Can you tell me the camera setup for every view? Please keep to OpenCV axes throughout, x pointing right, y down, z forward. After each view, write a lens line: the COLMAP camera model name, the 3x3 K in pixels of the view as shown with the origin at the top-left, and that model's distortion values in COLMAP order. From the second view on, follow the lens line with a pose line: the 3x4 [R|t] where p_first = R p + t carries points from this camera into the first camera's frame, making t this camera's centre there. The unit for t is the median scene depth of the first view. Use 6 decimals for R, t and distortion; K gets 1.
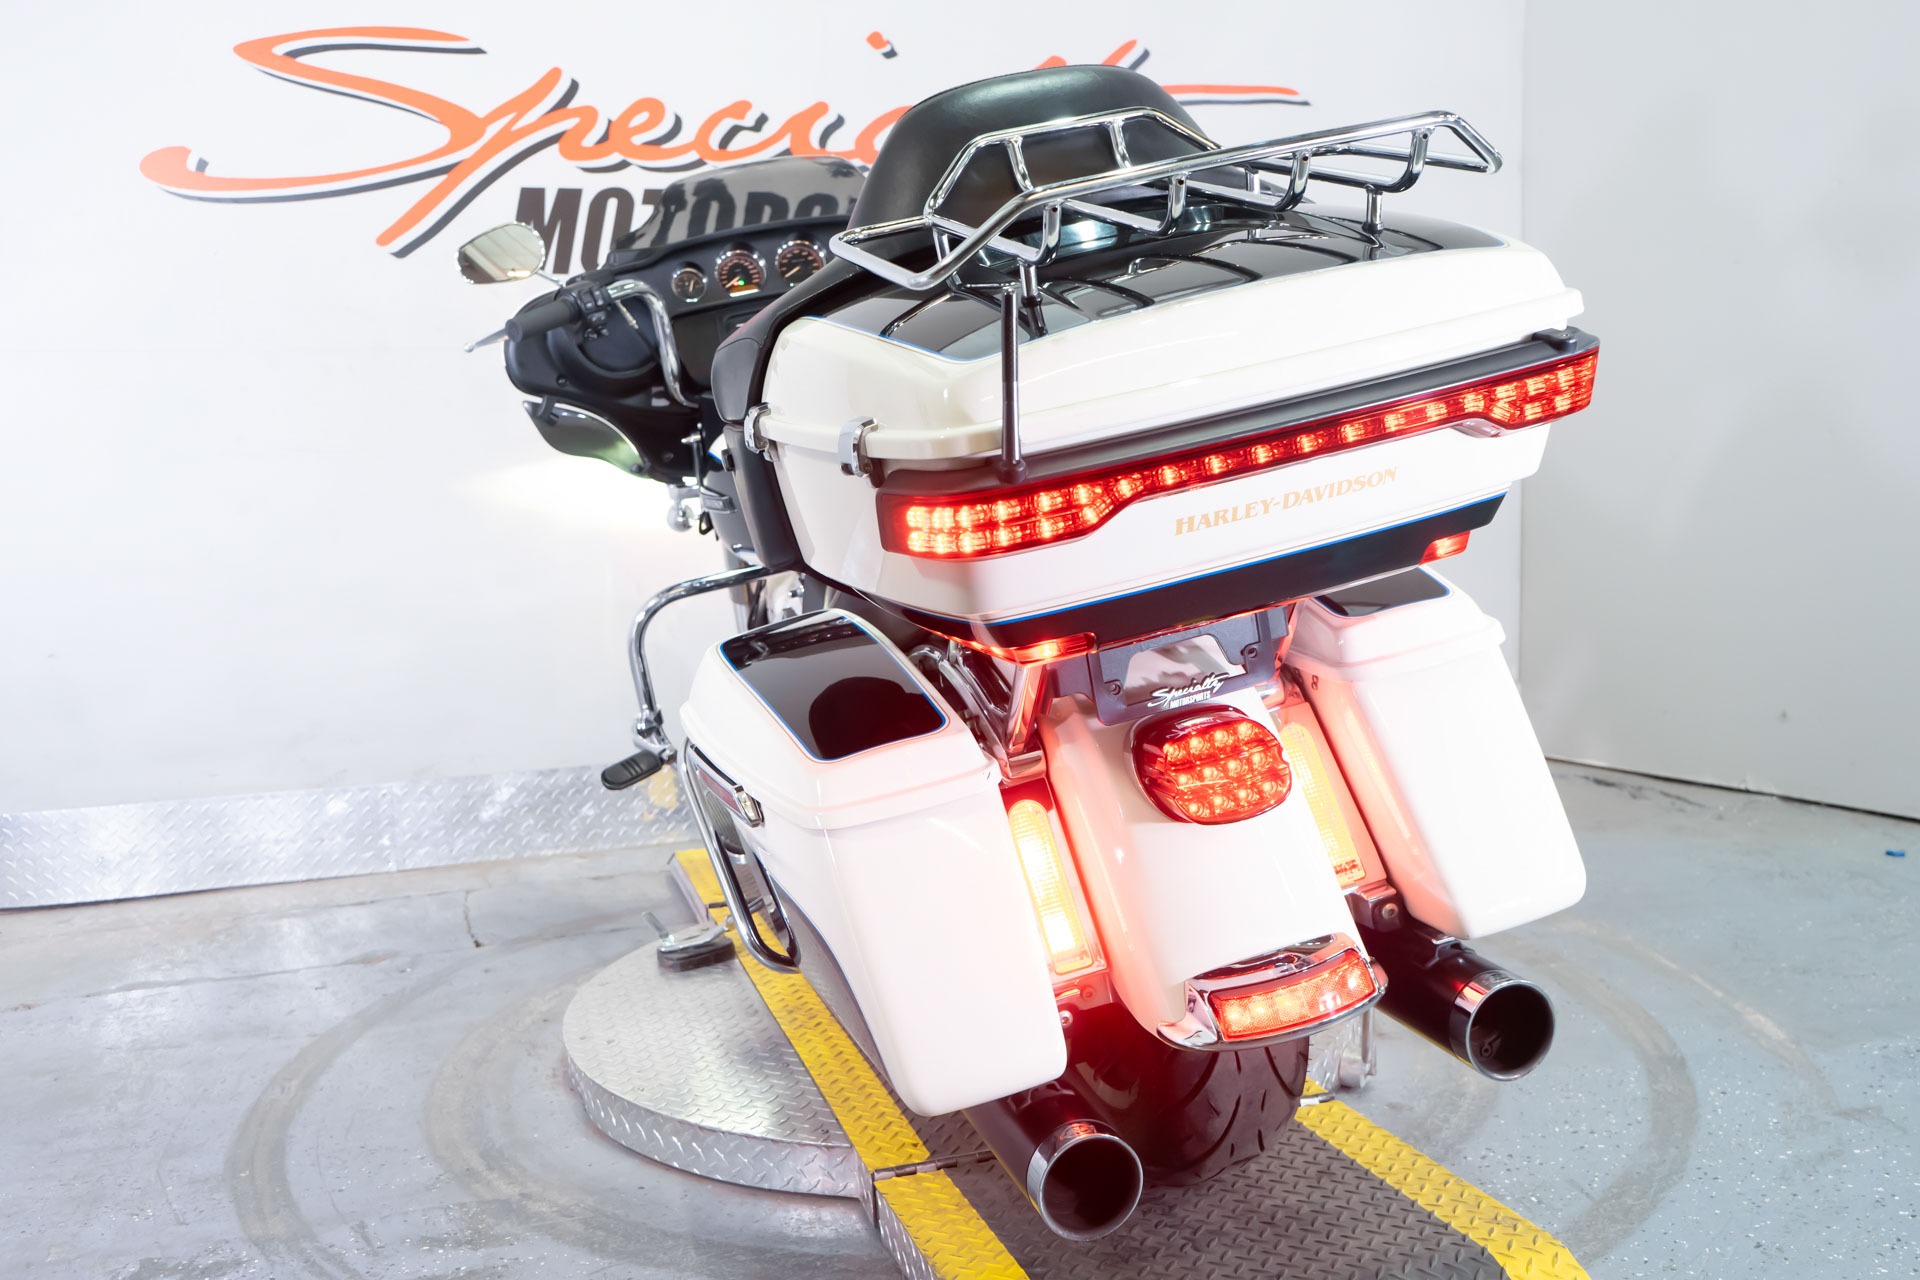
lens RADIAL K [[1737.4, 0, 970.4], [0, 1737.4, 636.7], [0, 0, 1]] dist [-0.010045, 0.023899]
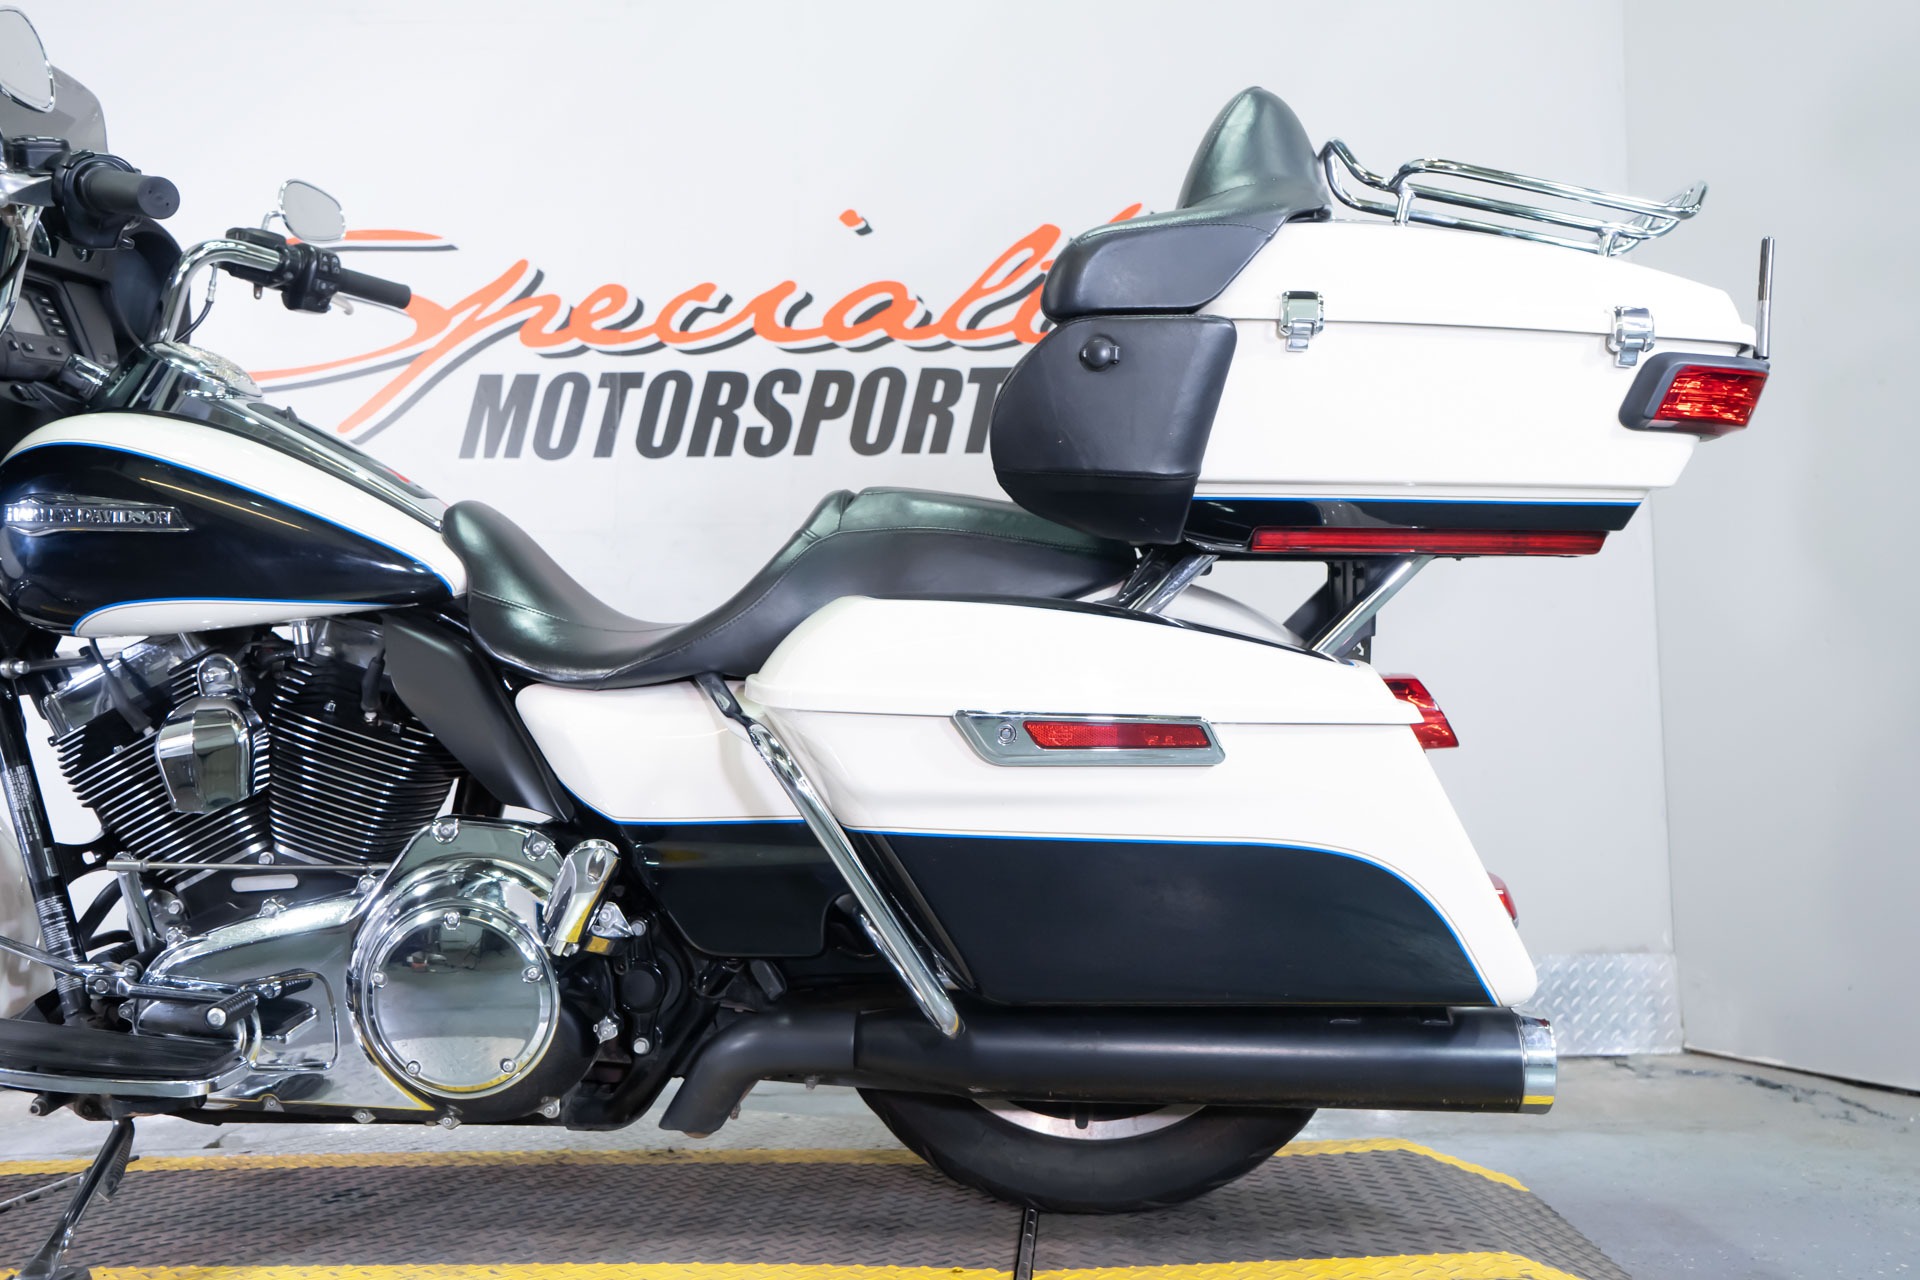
lens RADIAL K [[1575.0, 0, 964.1], [0, 1575.0, 639.6], [0, 0, 1]] dist [-0.000710, -0.005153]
pose [[0.955708, -0.013926, -0.293986, 0.271724], [-0.050685, 0.976169, -0.211009, 0.066236], [0.289919, 0.216564, 0.932227, 0.275276]]
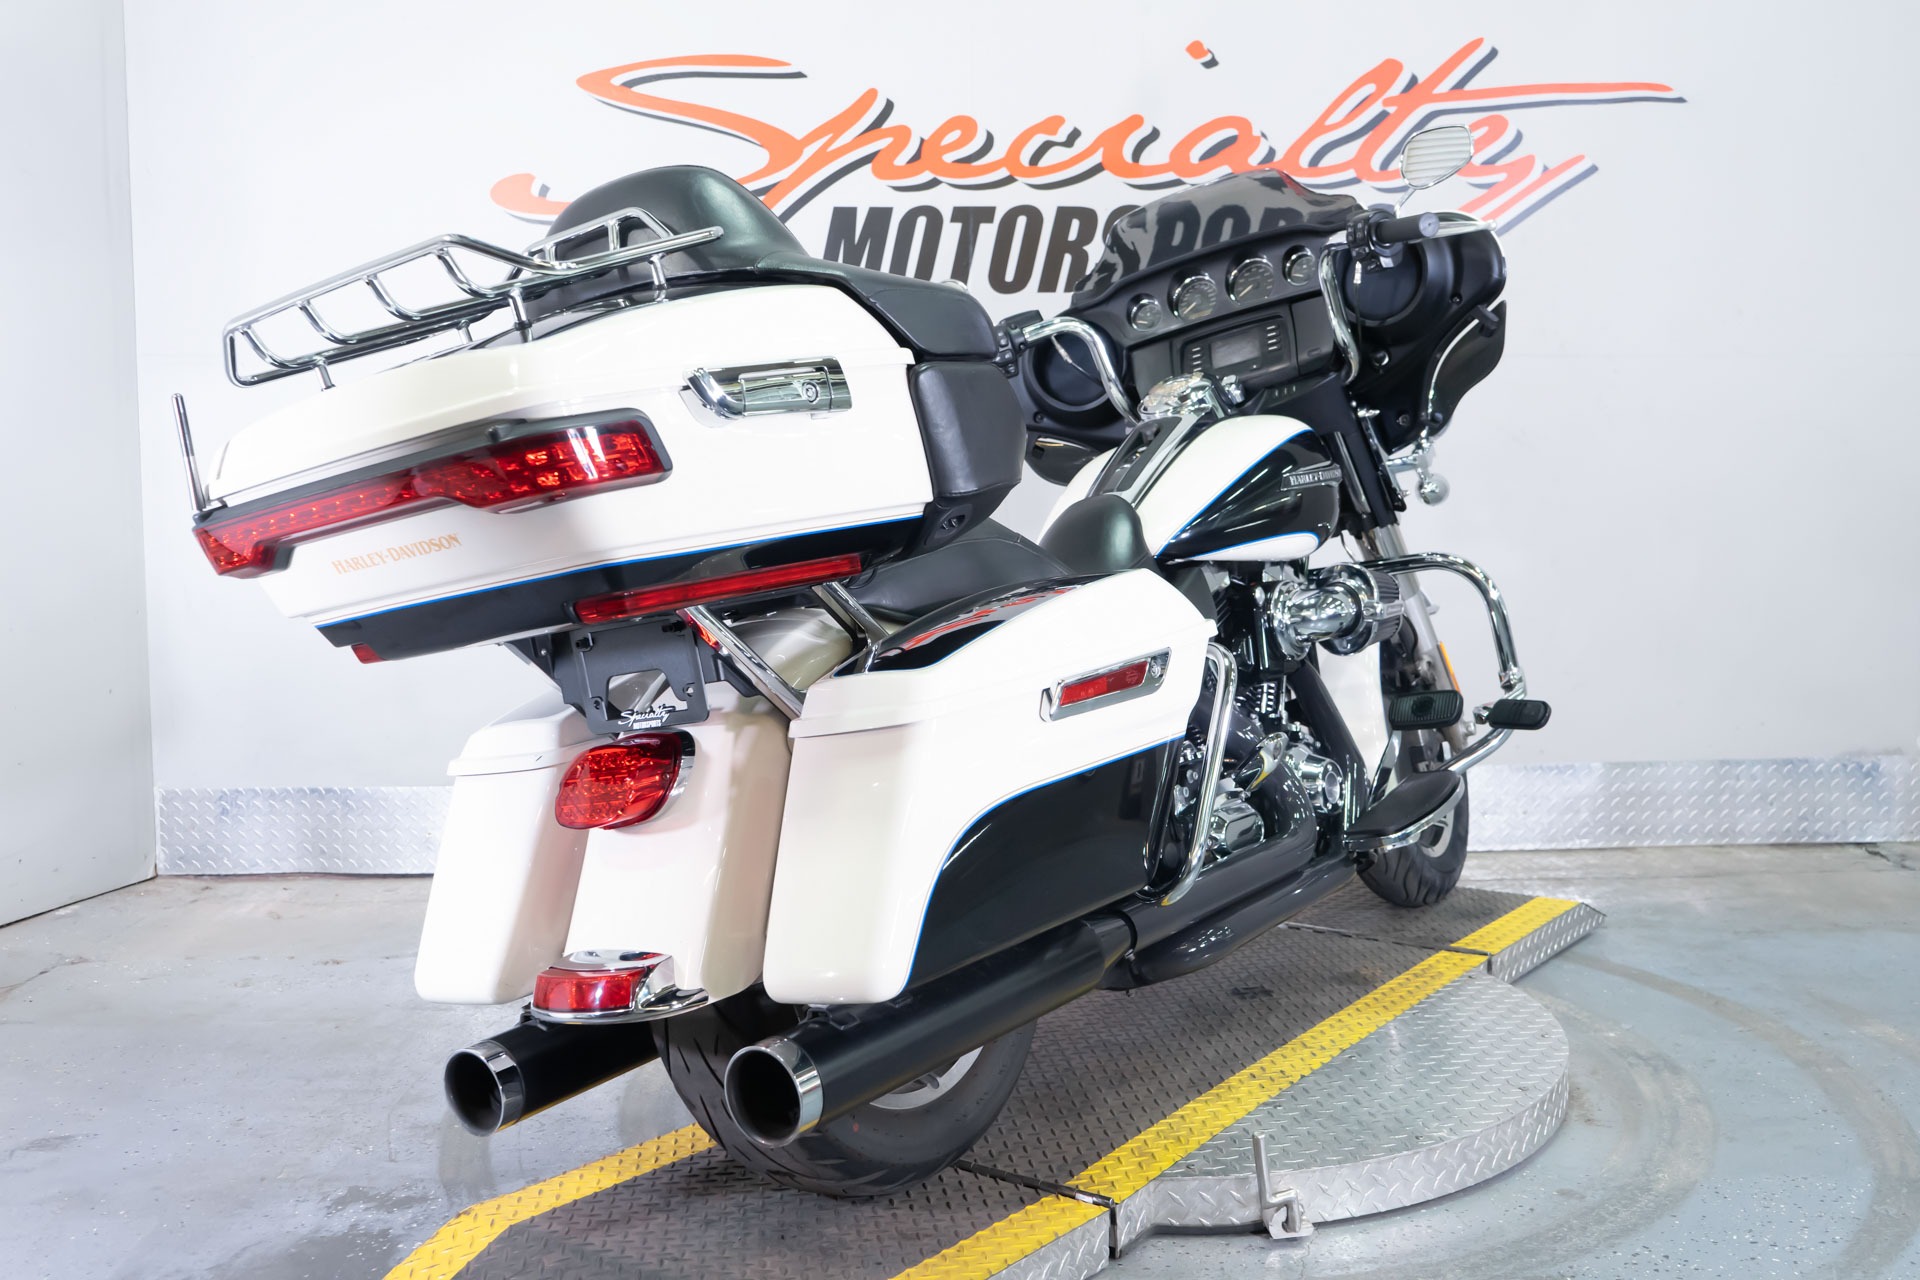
lens RADIAL K [[1881.9, 0, 962.9], [0, 1881.9, 635.1], [0, 0, 1]] dist [0.010677, 0.000000]
pose [[0.965859, 0.046186, -0.254919, 0.108655], [-0.049380, 0.998761, -0.006140, -0.004809], [0.254319, 0.018518, 0.966943, -0.045480]]
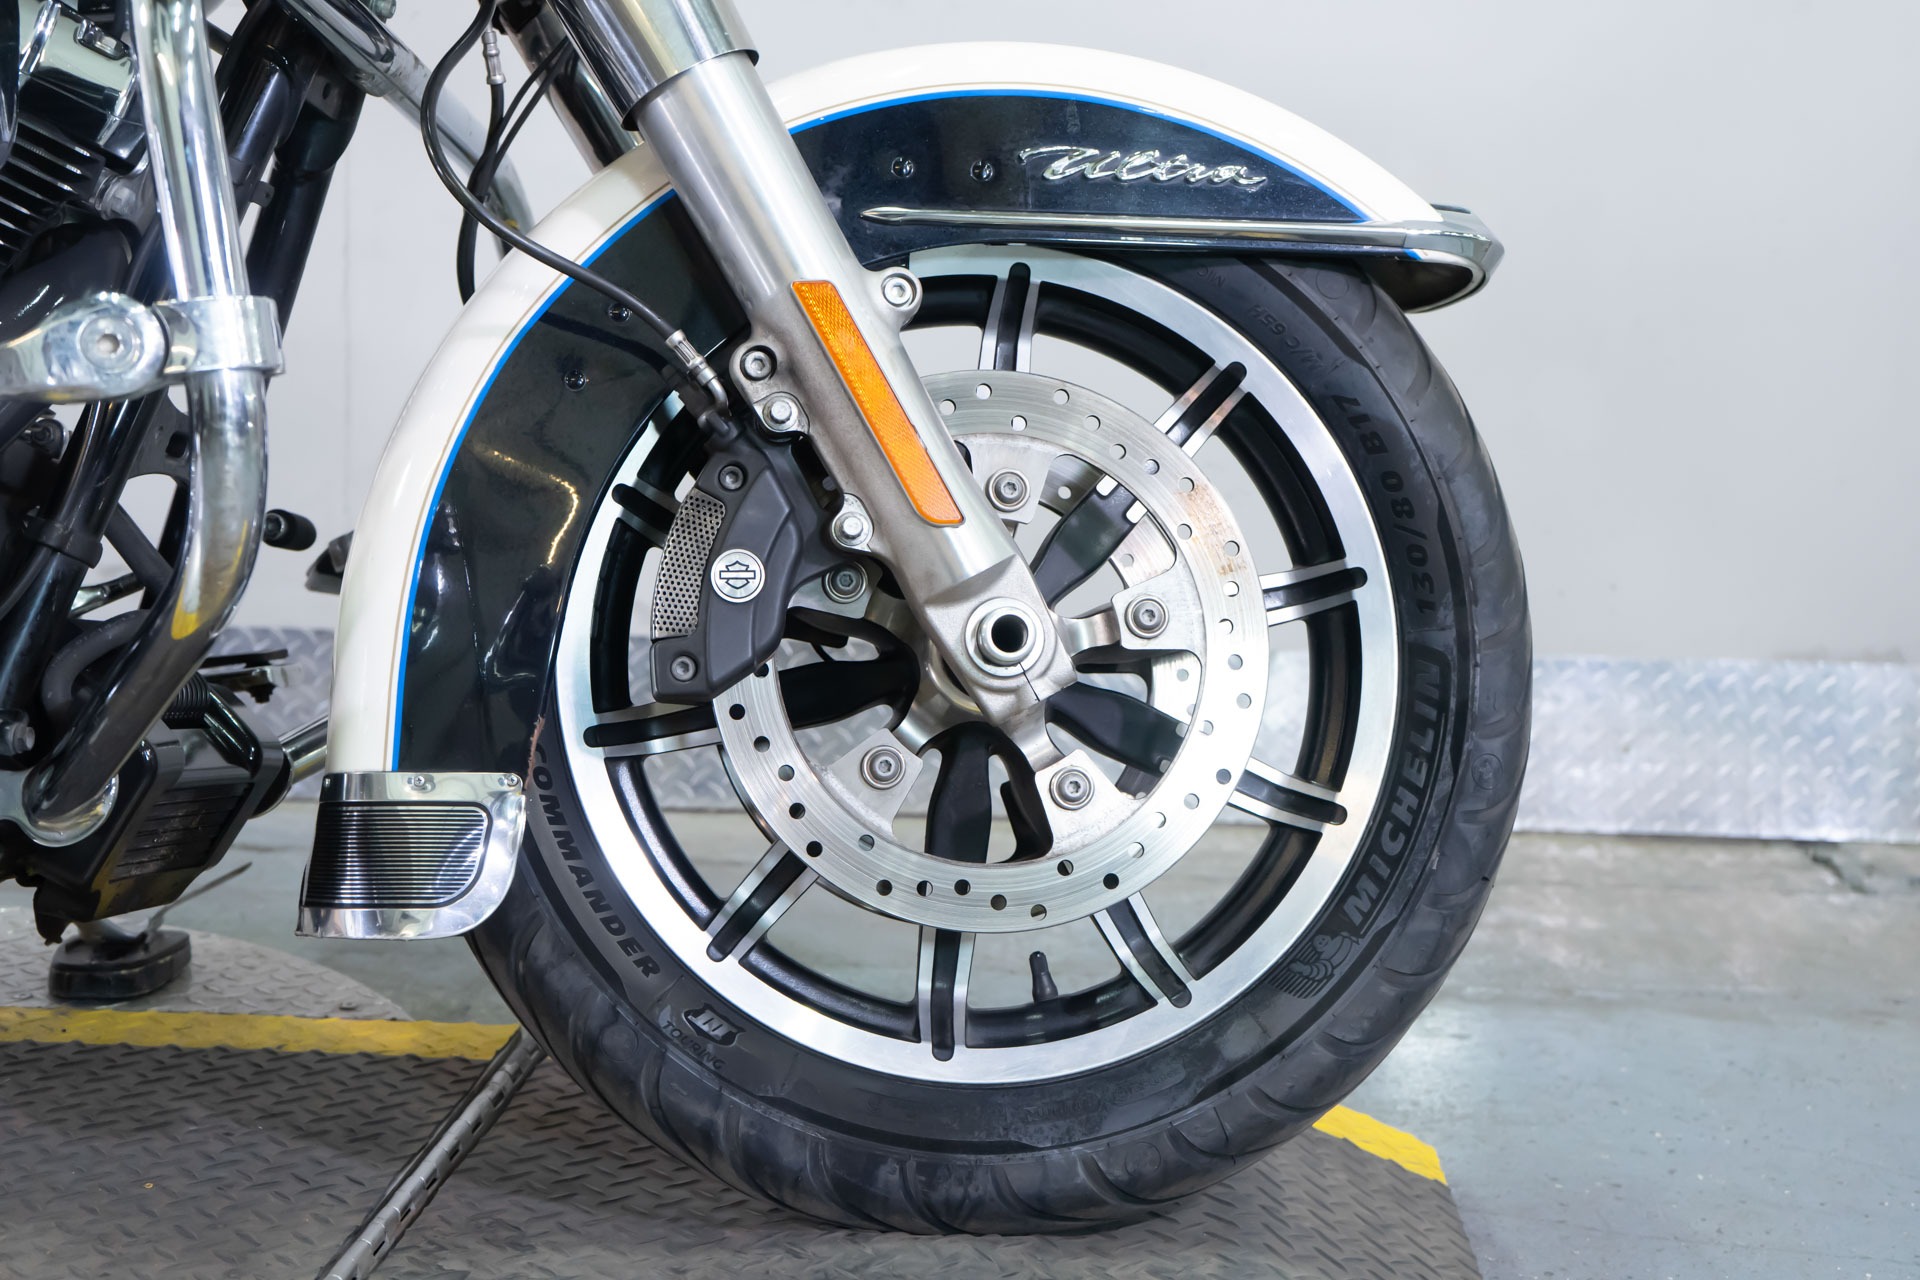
lens RADIAL K [[2551.4, 0, 963.2], [0, 2551.4, 633.9], [0, 0, 1]] dist [0.015732, 0.000000]
pose [[0.947722, 0.097503, -0.303836, 0.338728], [-0.095894, 0.995186, 0.020249, 0.035474], [0.304348, 0.009945, 0.952509, 0.409304]]
